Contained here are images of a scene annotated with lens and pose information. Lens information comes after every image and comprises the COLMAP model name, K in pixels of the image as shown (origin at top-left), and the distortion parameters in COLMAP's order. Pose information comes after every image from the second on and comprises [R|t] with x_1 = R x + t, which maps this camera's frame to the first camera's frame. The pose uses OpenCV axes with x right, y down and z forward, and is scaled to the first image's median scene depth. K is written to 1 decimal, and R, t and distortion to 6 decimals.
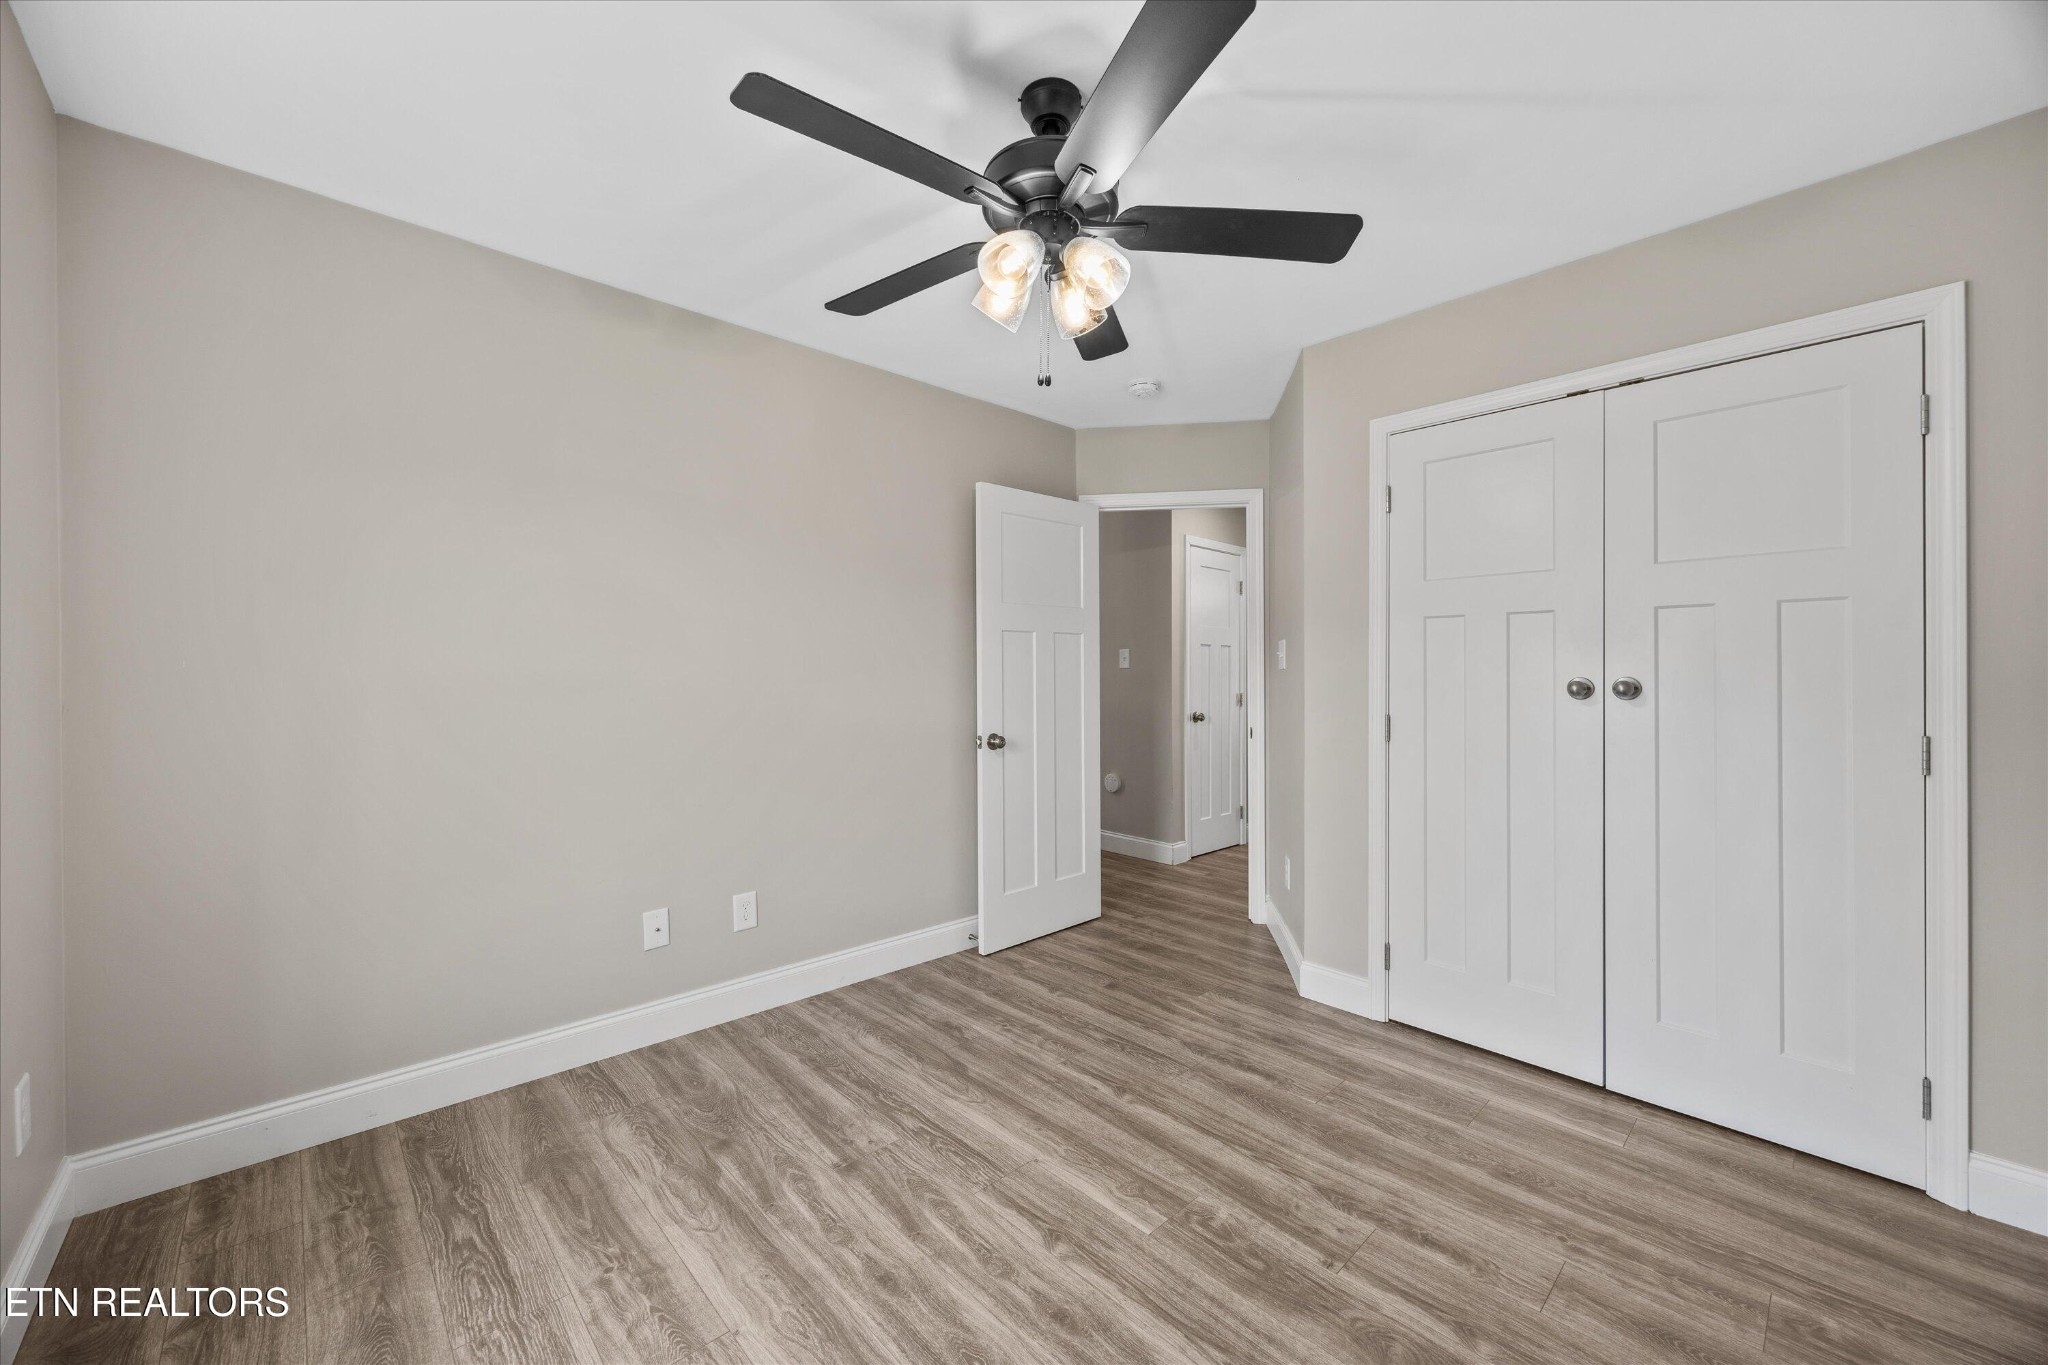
lens RADIAL K [[782.6, 0, 1022.0], [0, 782.6, 682.1], [0, 0, 1]] dist [-0.000271, -0.000045]
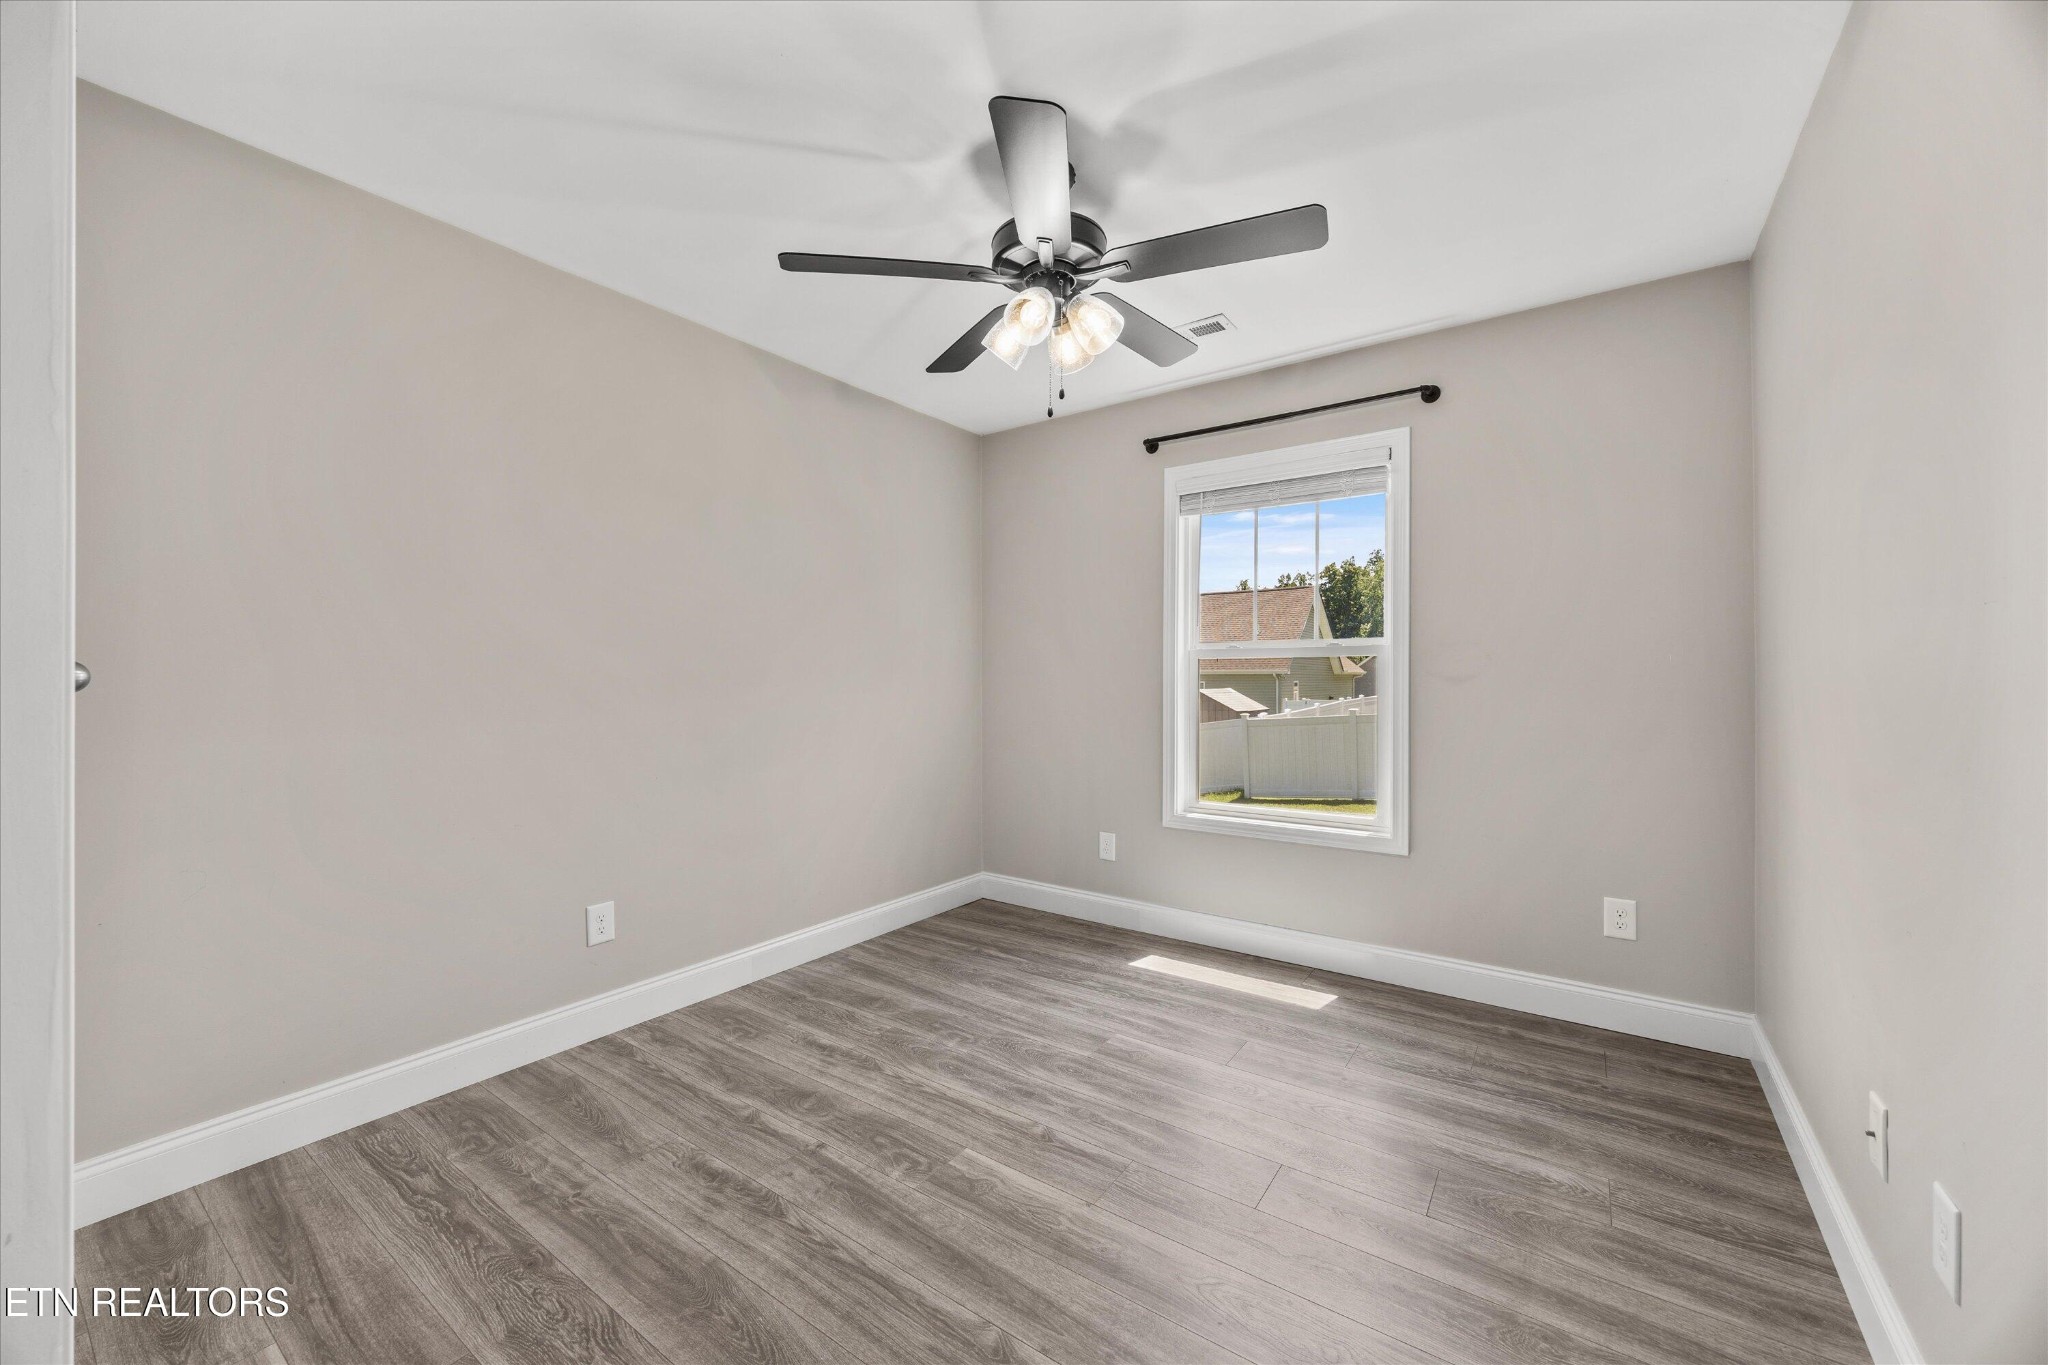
lens RADIAL K [[782.6, 0, 1022.0], [0, 782.6, 682.1], [0, 0, 1]] dist [-0.000271, -0.000045]
pose [[-0.980545, 0.004693, -0.196238, 0.288019], [0.001201, 0.999839, 0.017912, 0.001196], [0.196291, 0.017328, -0.980393, 2.015833]]
